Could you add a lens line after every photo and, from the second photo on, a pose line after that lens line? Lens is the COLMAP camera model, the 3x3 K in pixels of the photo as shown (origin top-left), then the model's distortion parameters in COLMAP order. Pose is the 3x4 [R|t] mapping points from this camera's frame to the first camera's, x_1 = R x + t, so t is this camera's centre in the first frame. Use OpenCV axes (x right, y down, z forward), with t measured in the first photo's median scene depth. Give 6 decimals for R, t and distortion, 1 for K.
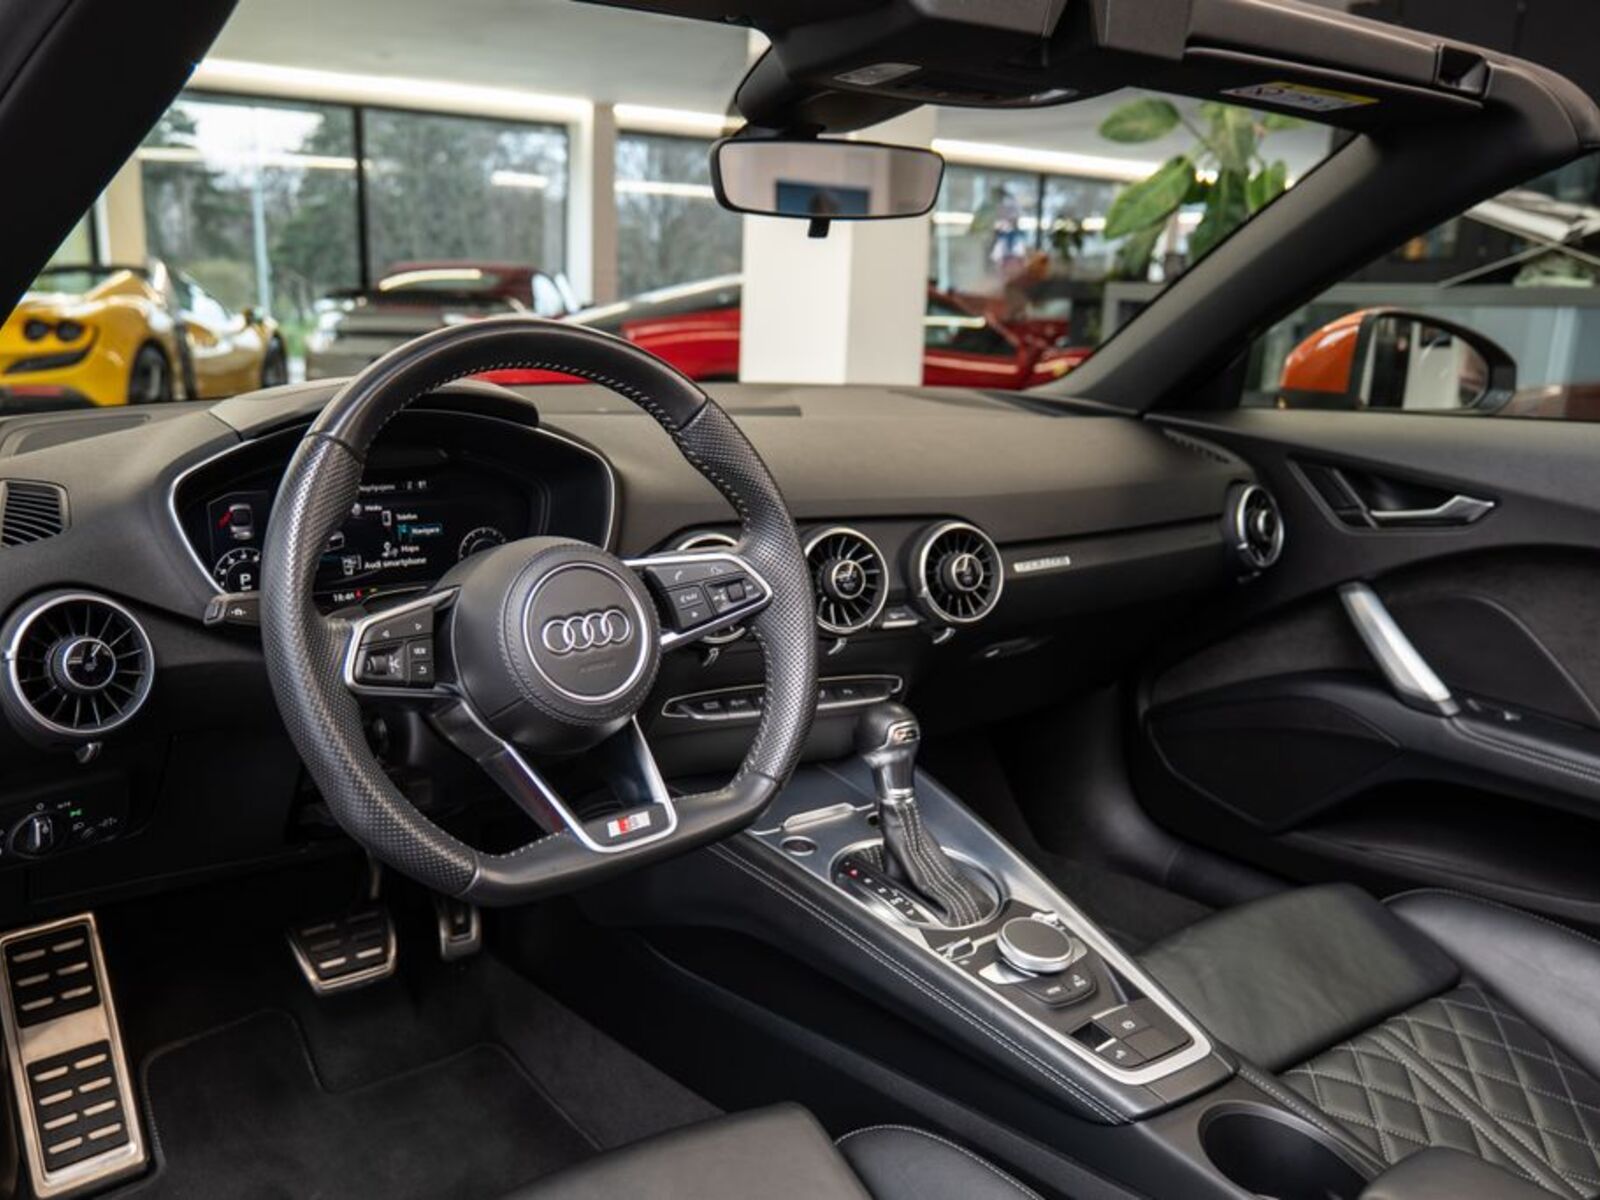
lens RADIAL K [[1132.5, 0, 800.0], [0, 1132.5, 600.0], [0, 0, 1]] dist [0.000954, 0.000500]
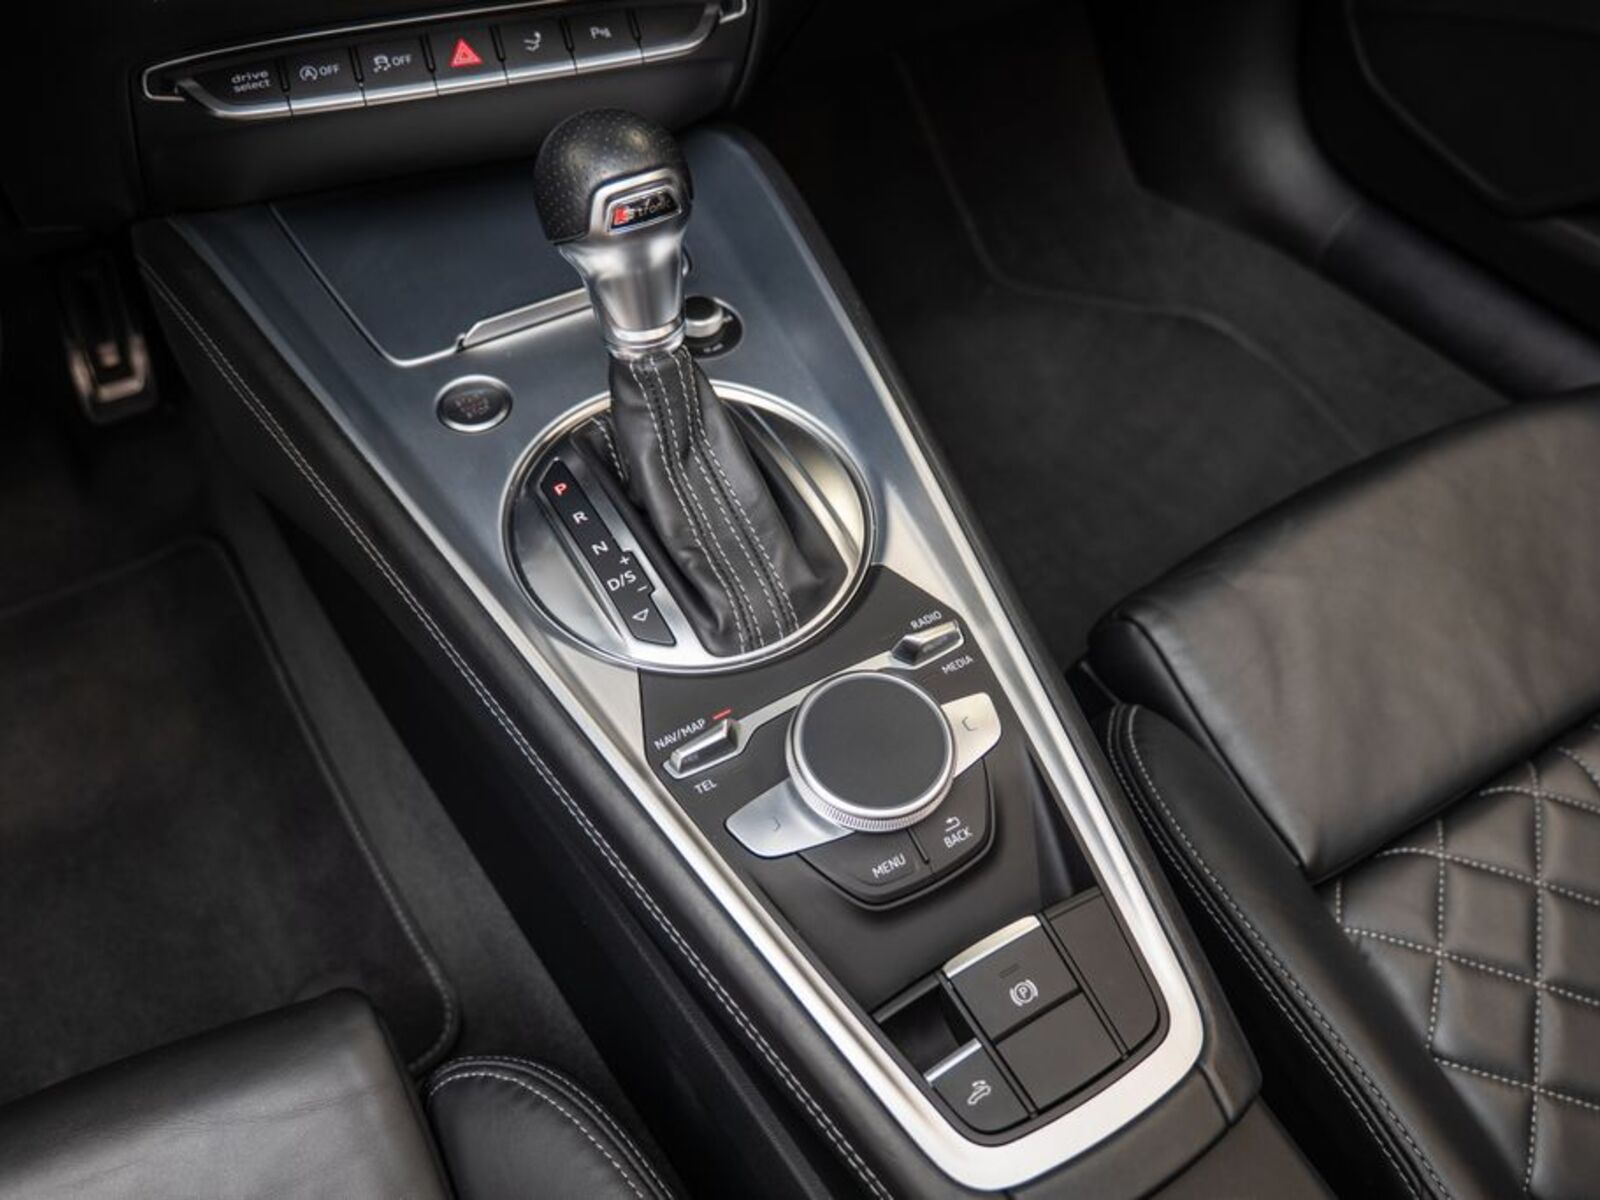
lens RADIAL K [[1298.3, 0, 800.0], [0, 1298.3, 600.0], [0, 0, 1]] dist [-0.000807, -0.002925]
pose [[0.996020, 0.050514, -0.073436, 0.233337], [0.001397, 0.814954, 0.579523, -0.041934], [0.089121, -0.577319, 0.811640, 0.673639]]
